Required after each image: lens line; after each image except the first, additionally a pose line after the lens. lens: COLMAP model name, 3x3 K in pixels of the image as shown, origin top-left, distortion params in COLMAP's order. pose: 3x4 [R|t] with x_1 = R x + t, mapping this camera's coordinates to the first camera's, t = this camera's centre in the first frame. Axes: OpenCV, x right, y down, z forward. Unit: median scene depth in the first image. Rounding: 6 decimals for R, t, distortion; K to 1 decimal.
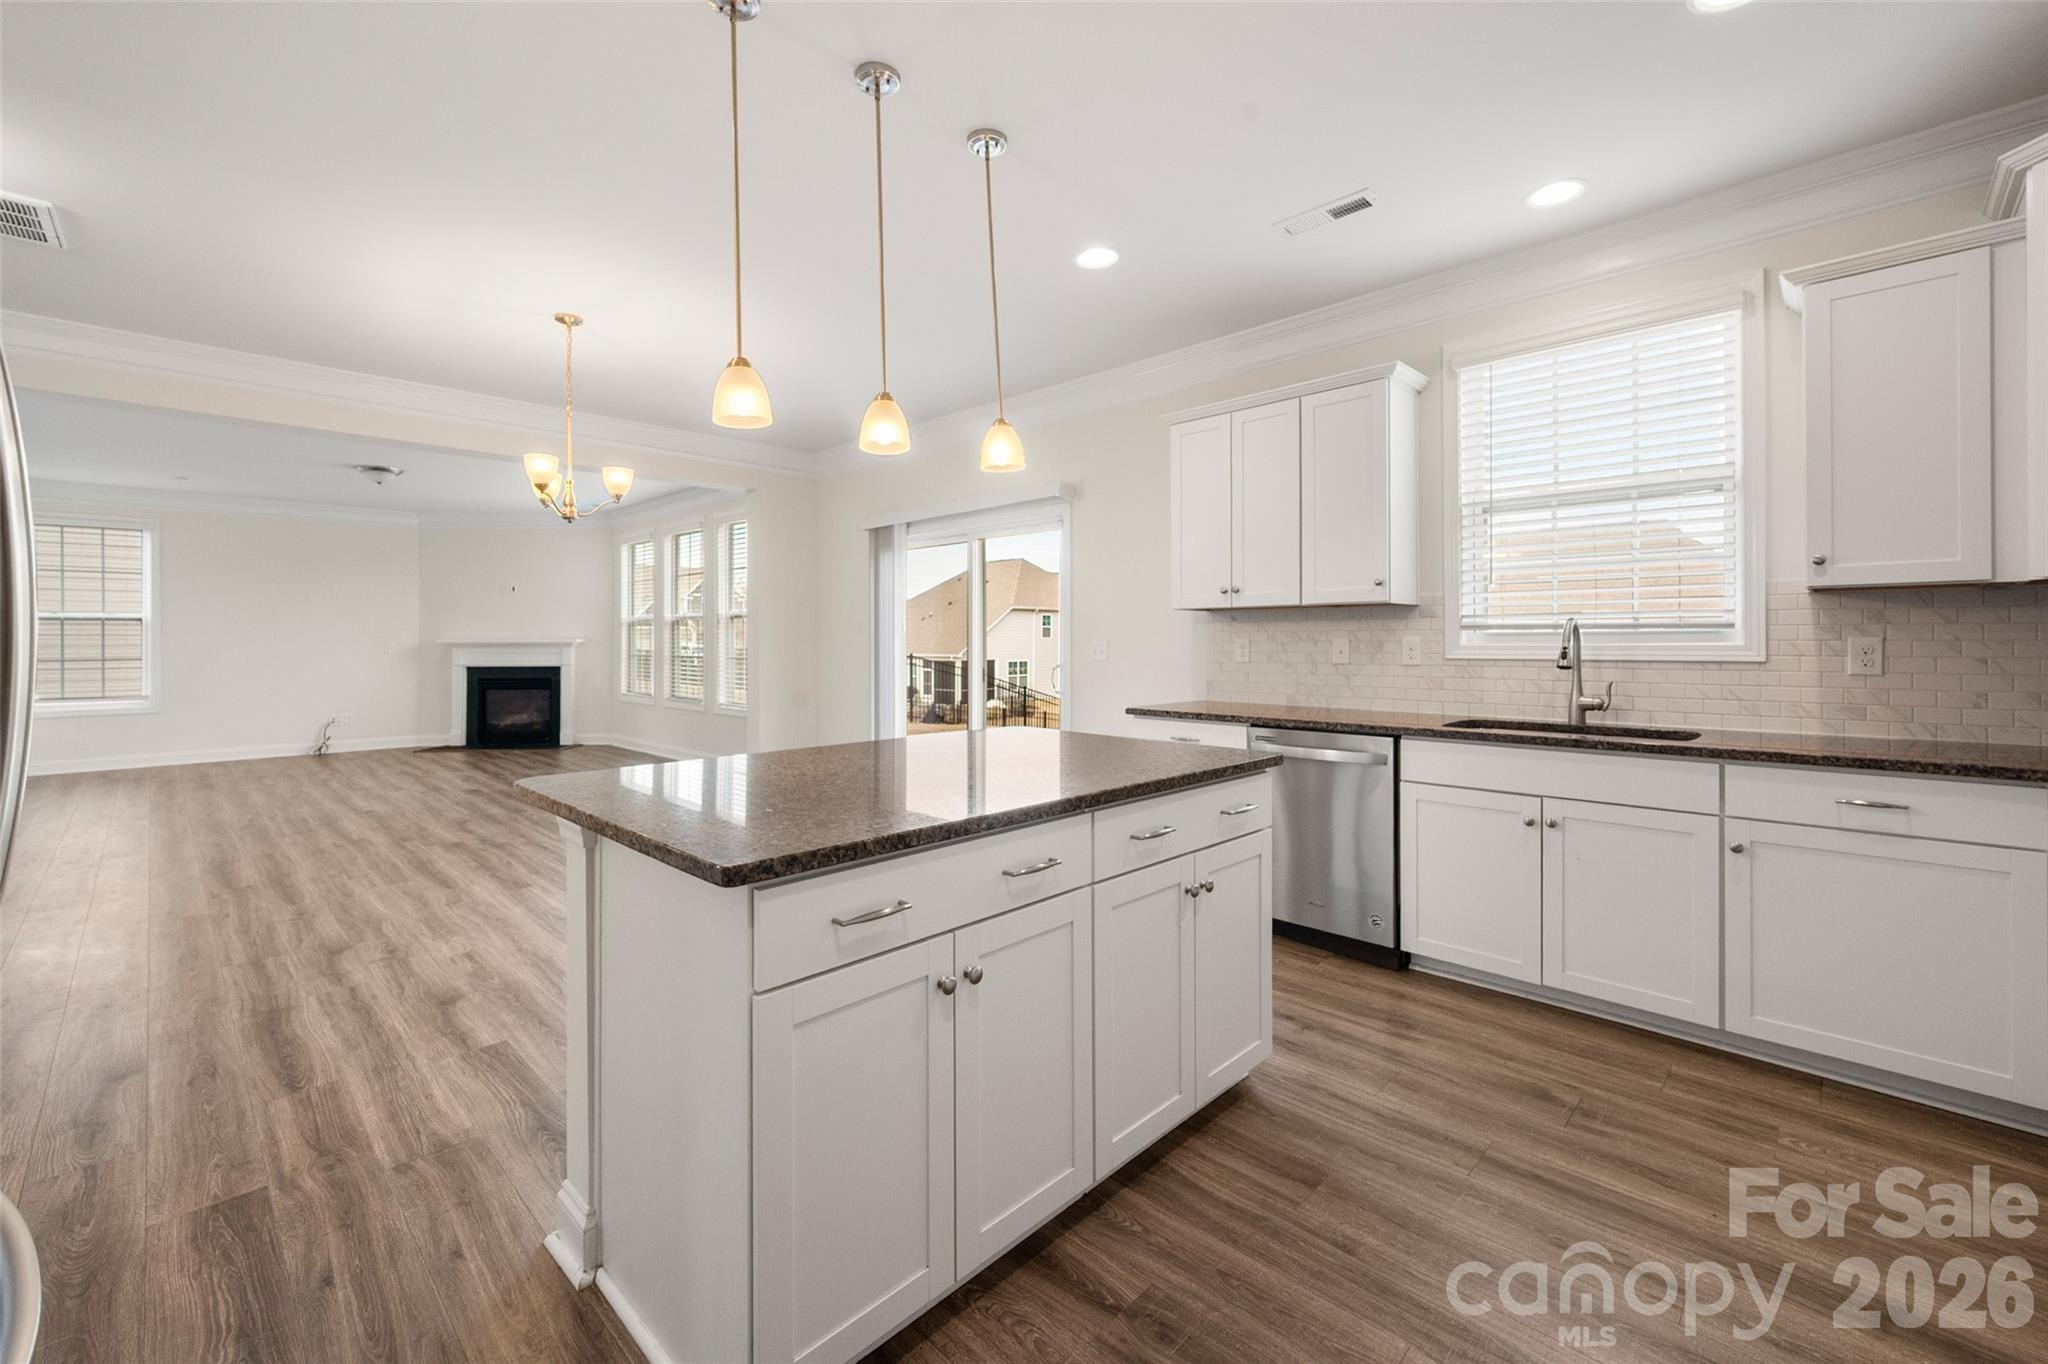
lens RADIAL K [[826.2, 0, 1023.5], [0, 826.2, 644.5], [0, 0, 1]] dist [-0.001180, -0.000160]
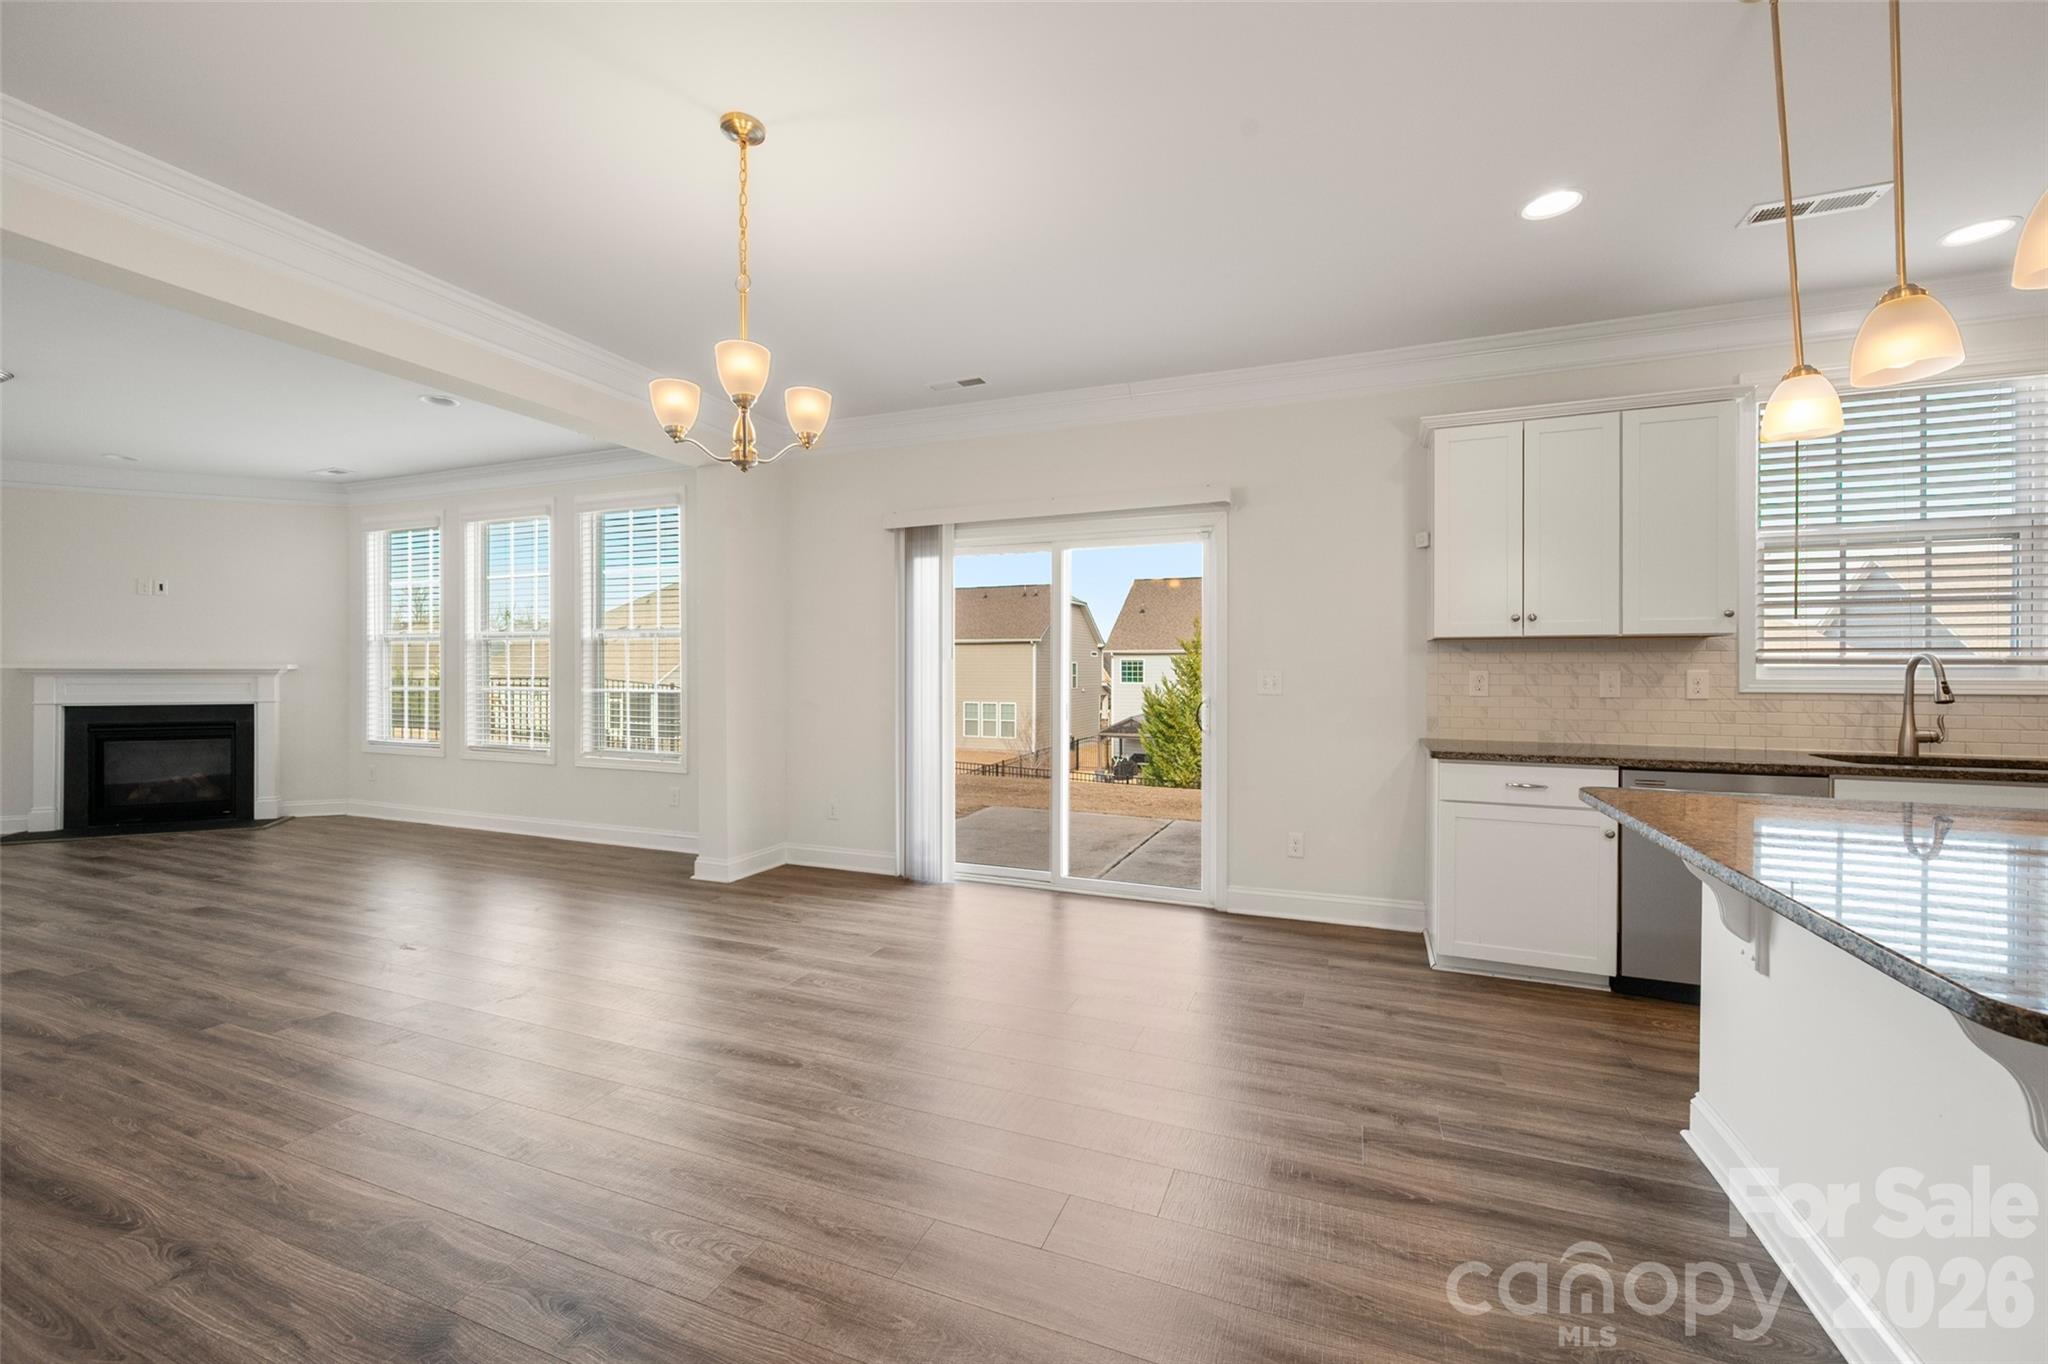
lens RADIAL K [[804.6, 0, 1027.6], [0, 804.6, 676.0], [0, 0, 1]] dist [-0.001231, 0.000108]
pose [[0.925975, 0.002442, 0.377576, -0.614388], [-0.003854, 0.999988, 0.002984, -0.002118], [-0.377565, -0.004218, 0.925974, 0.407056]]
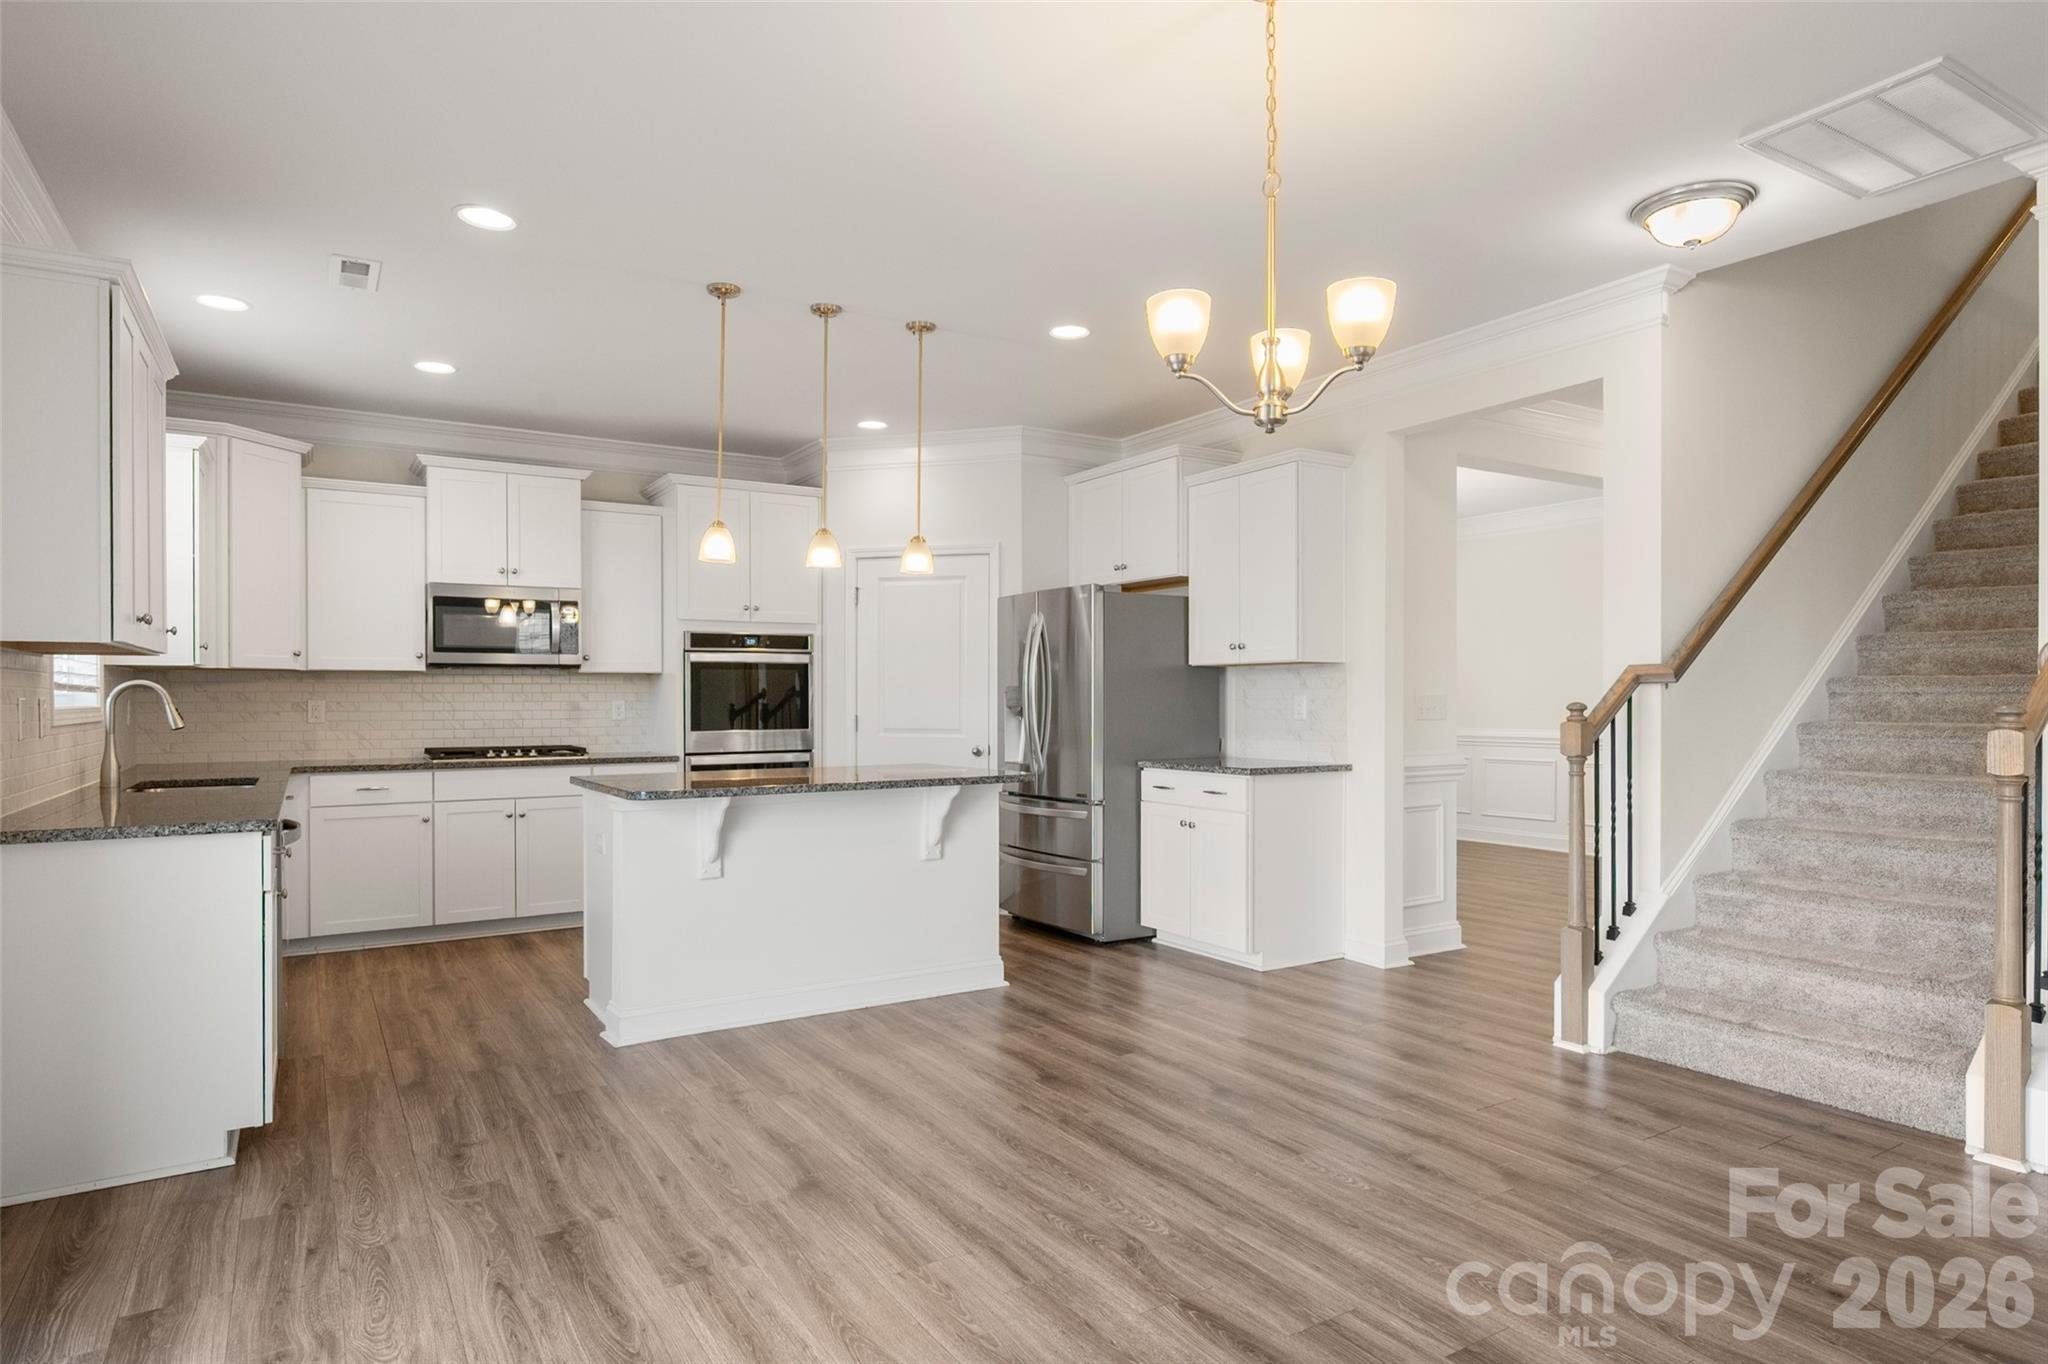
lens RADIAL K [[1176.1, 0, 1019.6], [0, 1176.1, 690.3], [0, 0, 1]] dist [-0.000706, 0.000330]
pose [[-0.968070, 0.006914, 0.250585, -0.612927], [0.006638, 0.999976, -0.001946, -0.007689], [-0.250592, -0.000221, -0.968093, 1.756838]]
